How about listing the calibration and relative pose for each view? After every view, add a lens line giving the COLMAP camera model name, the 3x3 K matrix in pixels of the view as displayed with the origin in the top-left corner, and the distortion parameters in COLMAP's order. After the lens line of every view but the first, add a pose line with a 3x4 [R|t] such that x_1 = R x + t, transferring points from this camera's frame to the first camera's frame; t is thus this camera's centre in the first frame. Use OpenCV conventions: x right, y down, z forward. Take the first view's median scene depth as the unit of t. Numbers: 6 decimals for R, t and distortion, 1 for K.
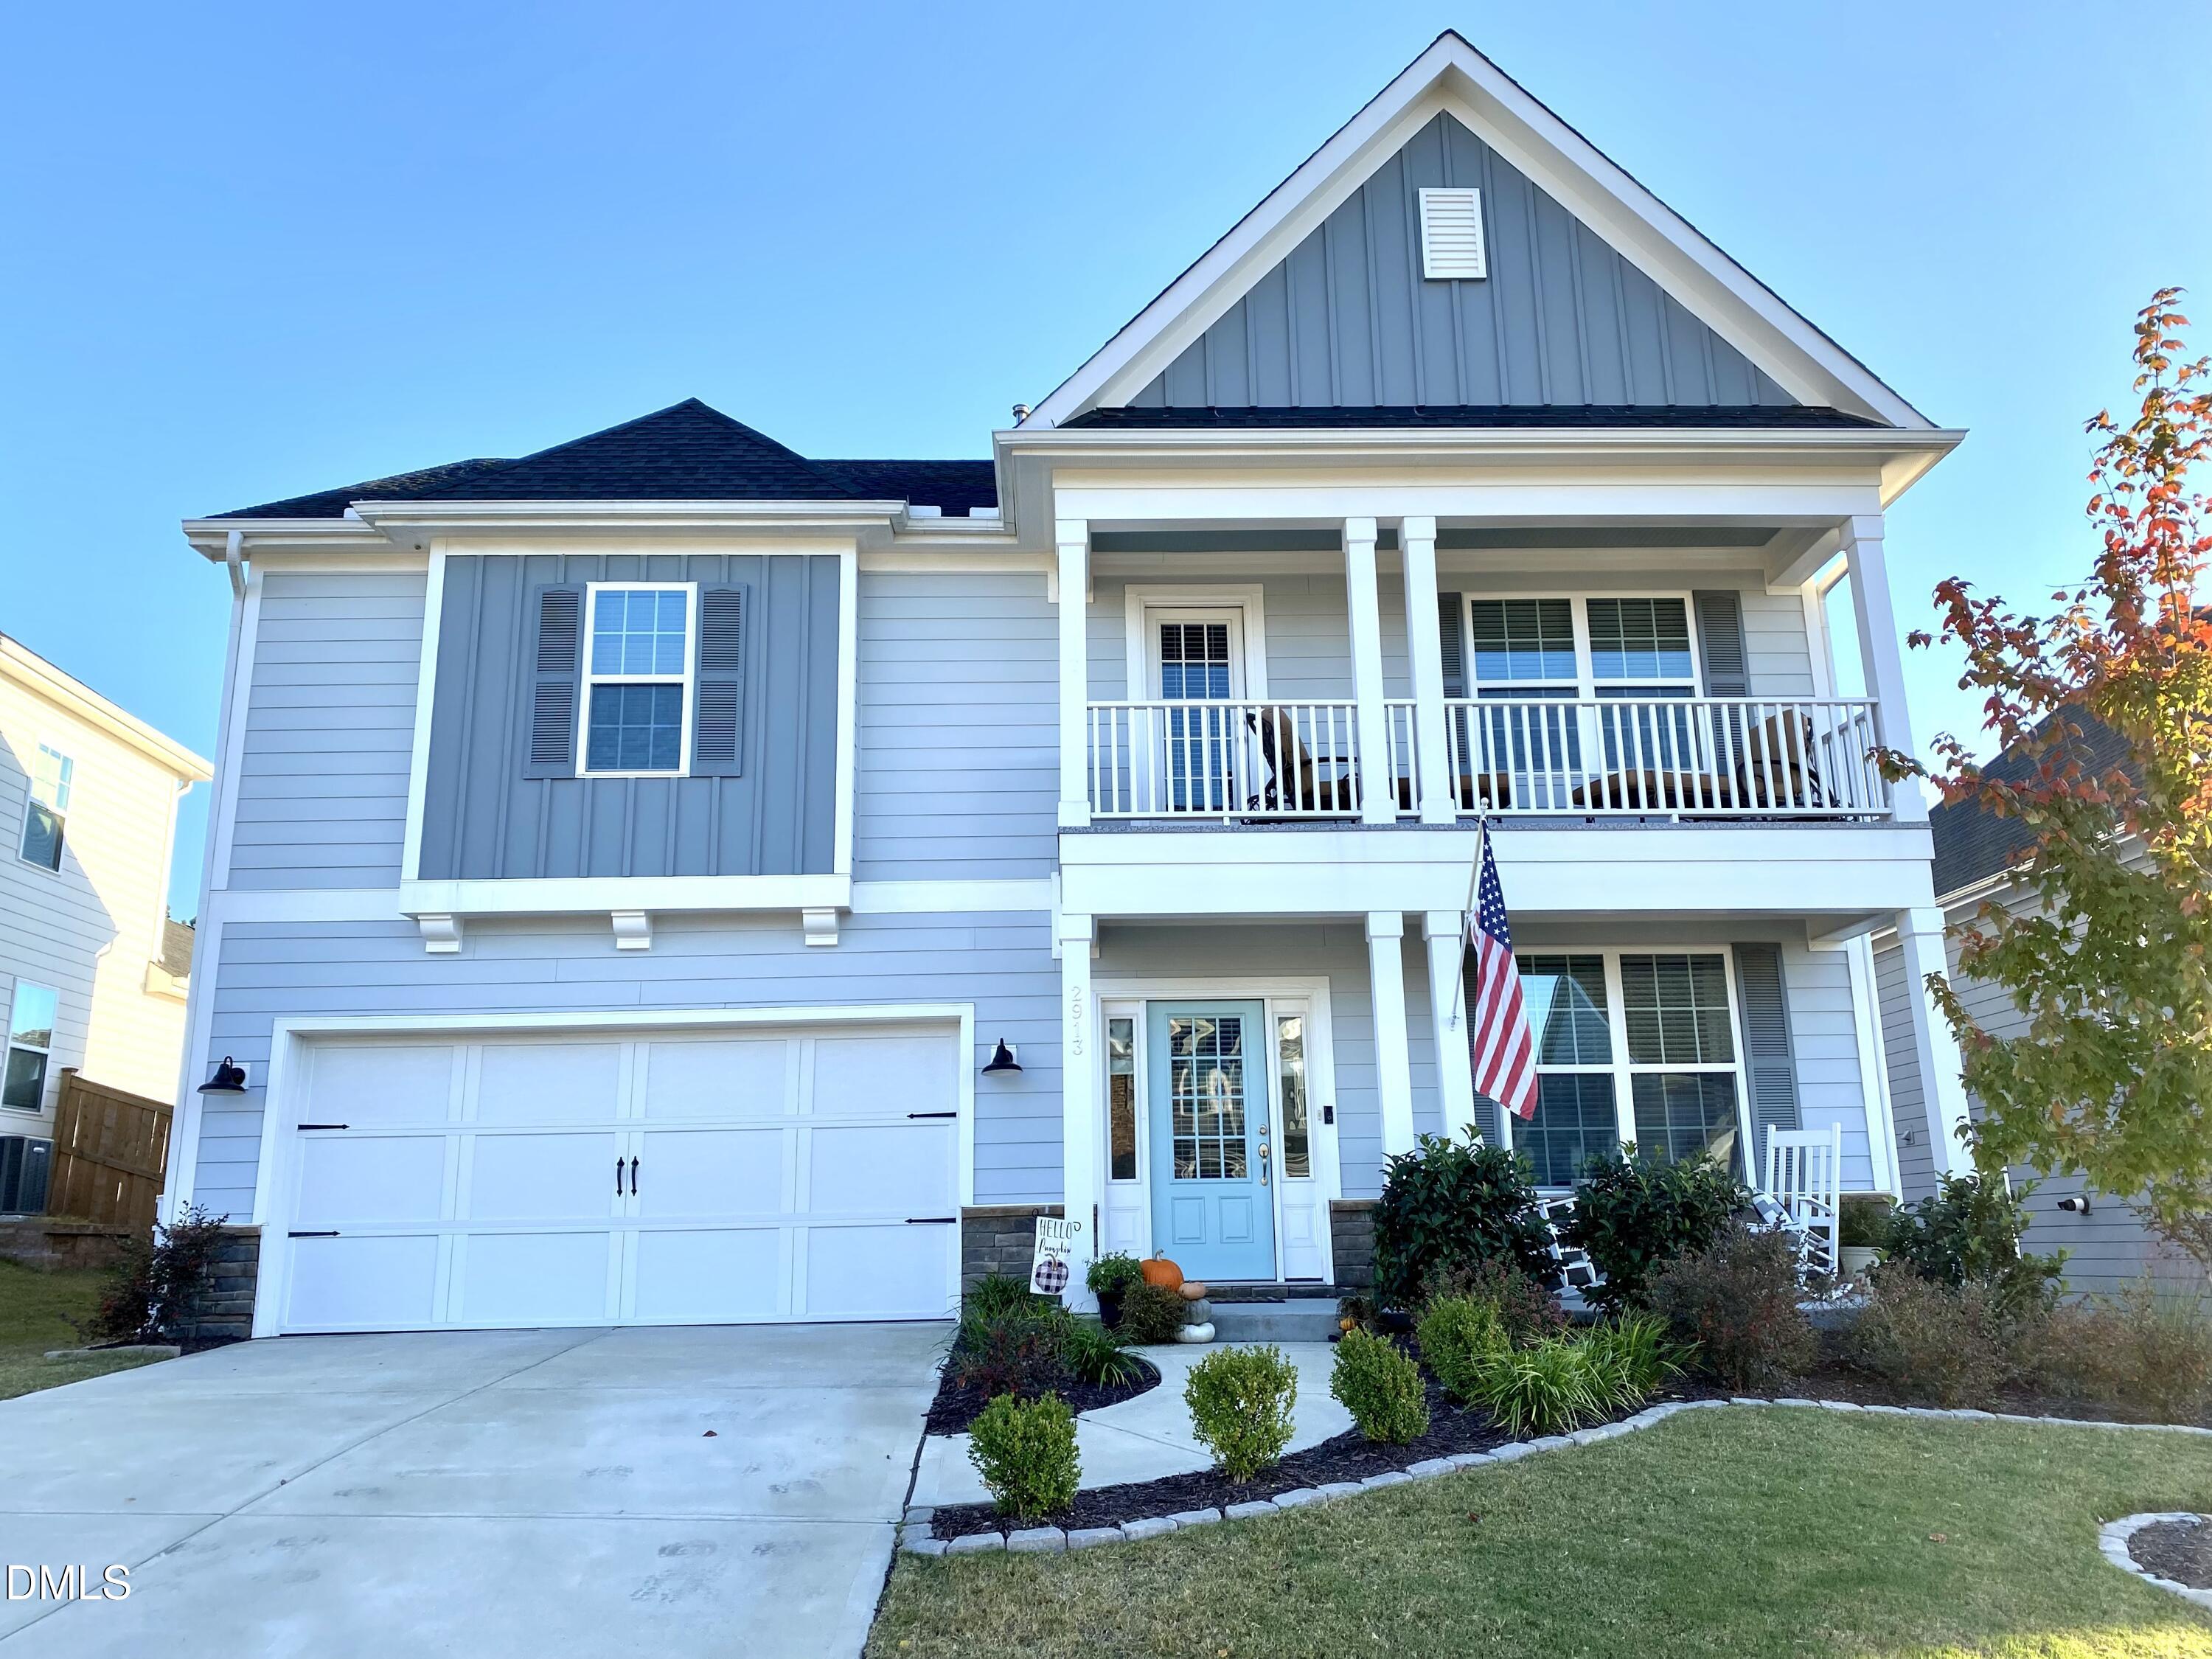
lens RADIAL K [[1690.9, 0, 1110.7], [0, 1690.9, 822.3], [0, 0, 1]] dist [0.015824, -0.026788]
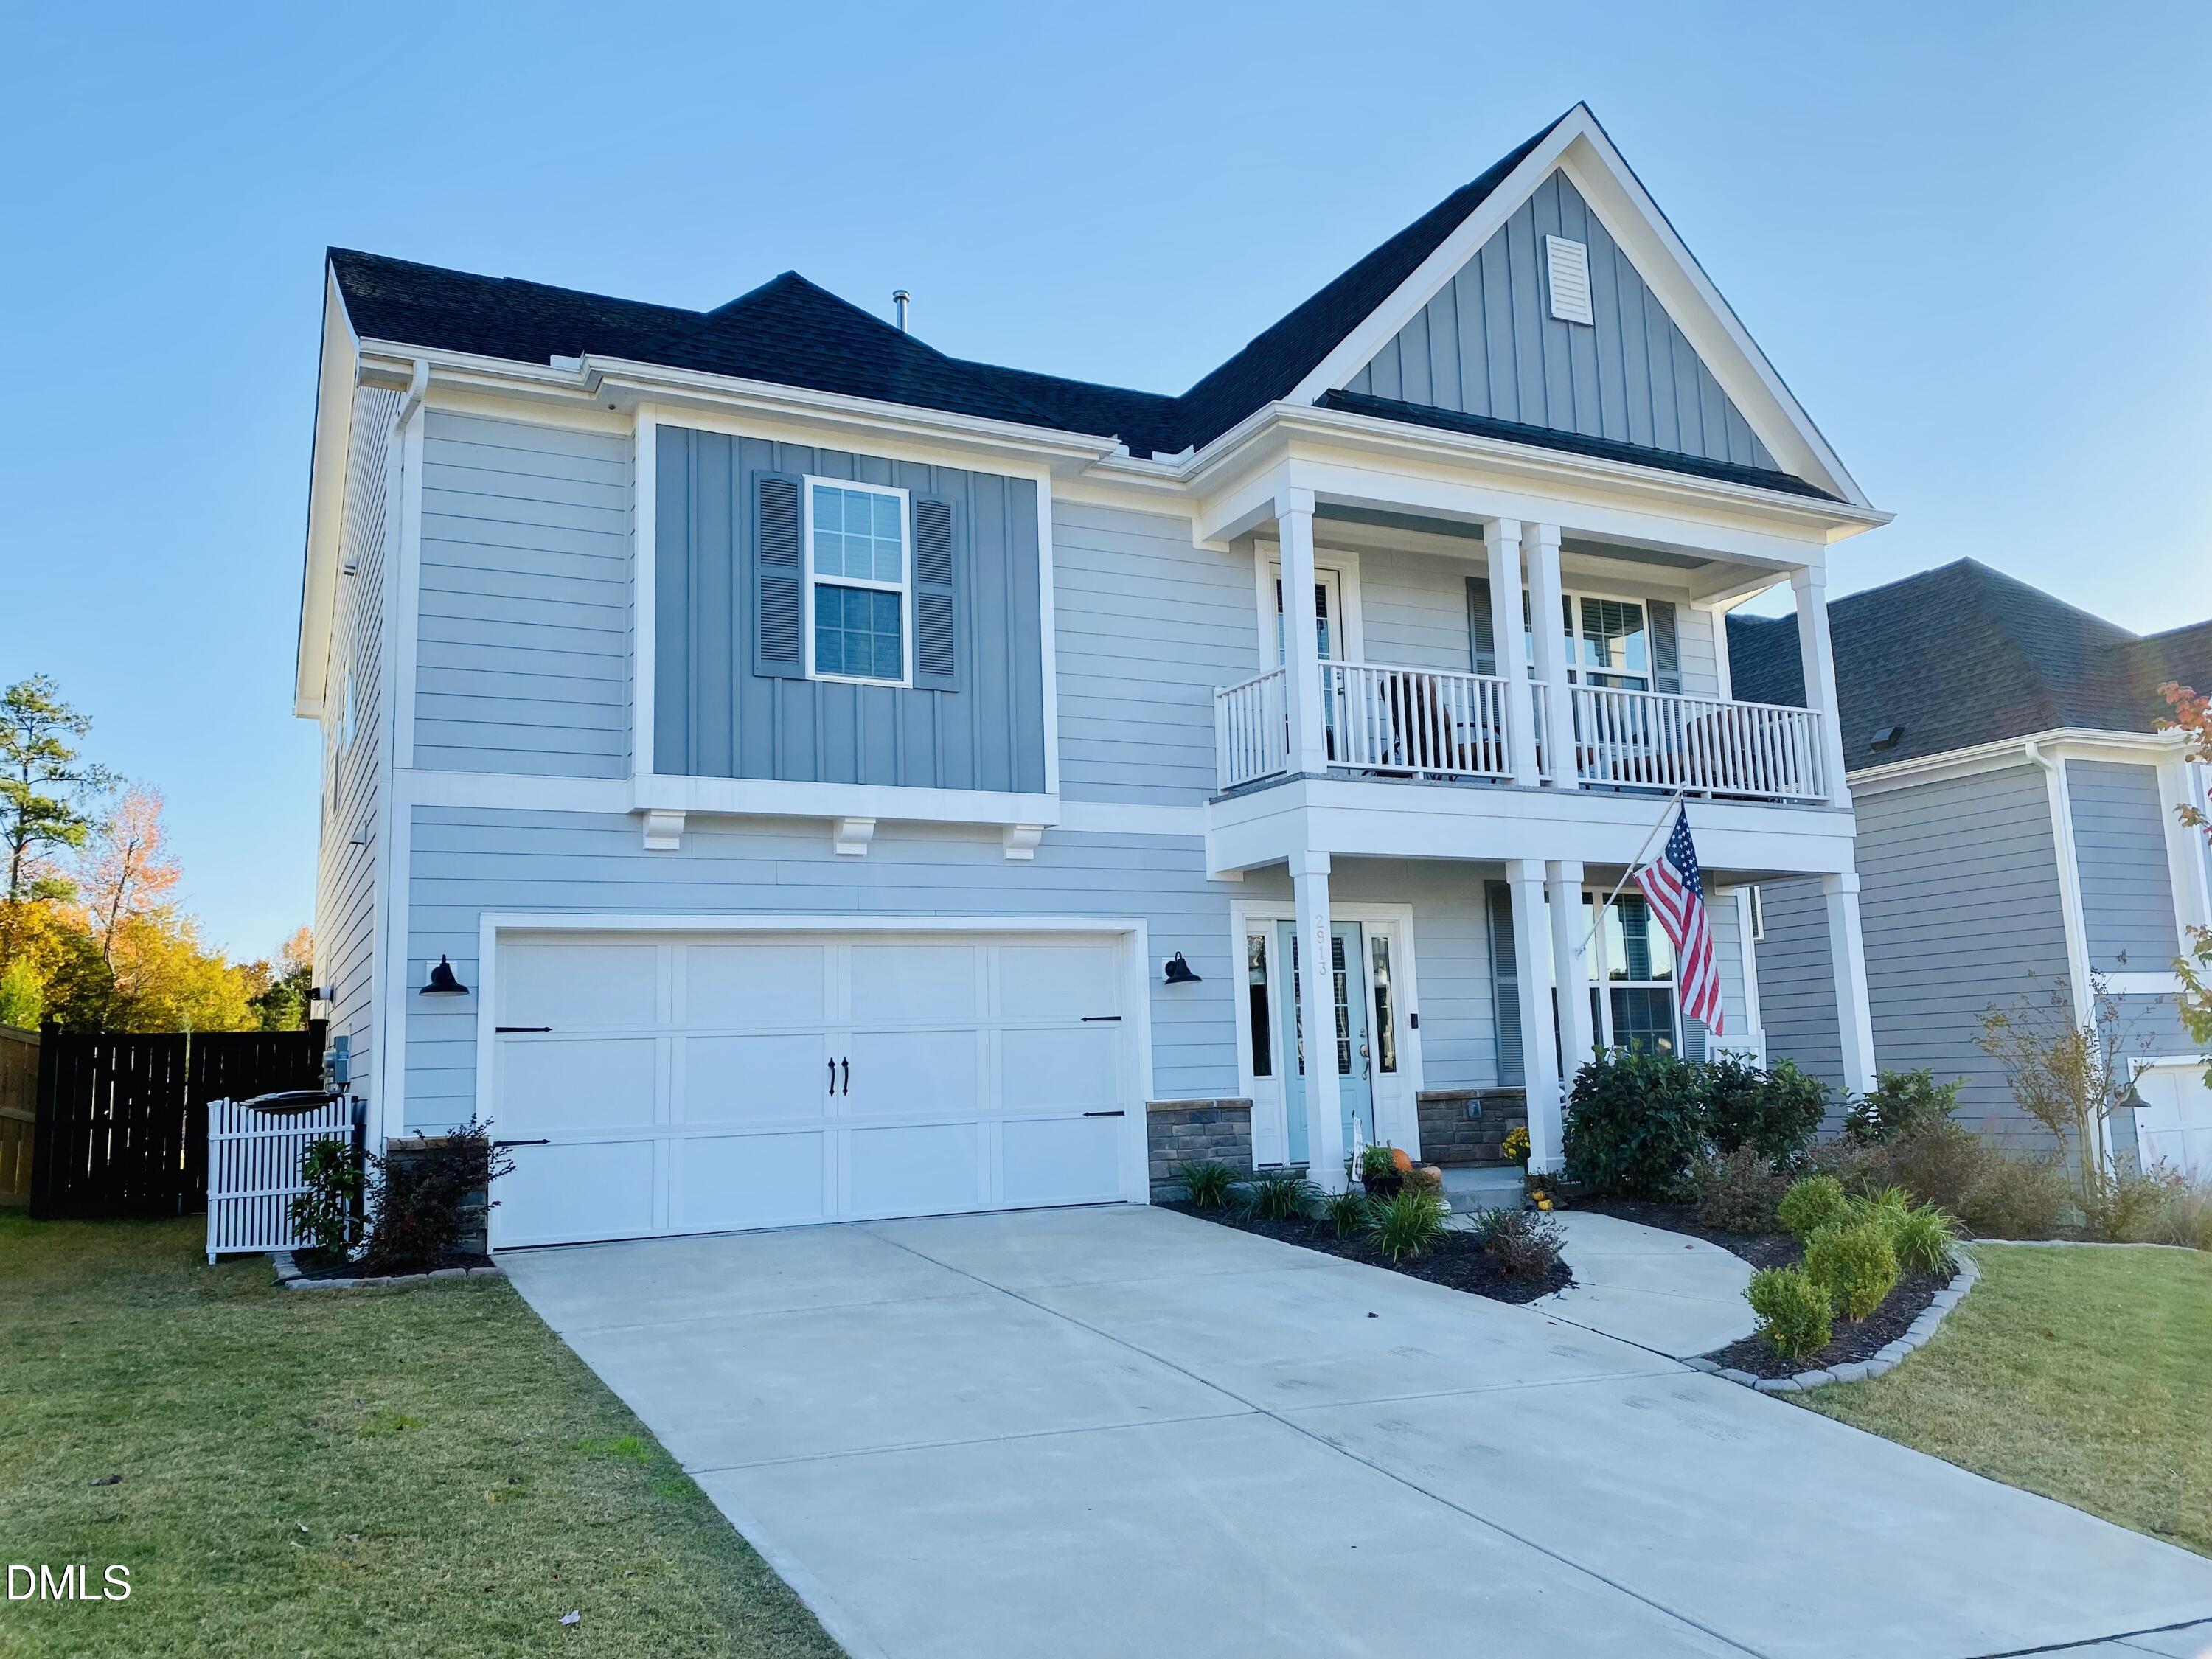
lens RADIAL K [[1690.9, 0, 1097.3], [0, 1690.9, 834.5], [0, 0, 1]] dist [0.015824, -0.026788]
pose [[0.907026, 0.049857, 0.418112, -0.571624], [-0.089045, 0.993220, 0.074734, -0.025245], [-0.411551, -0.105016, 0.905316, 0.032127]]
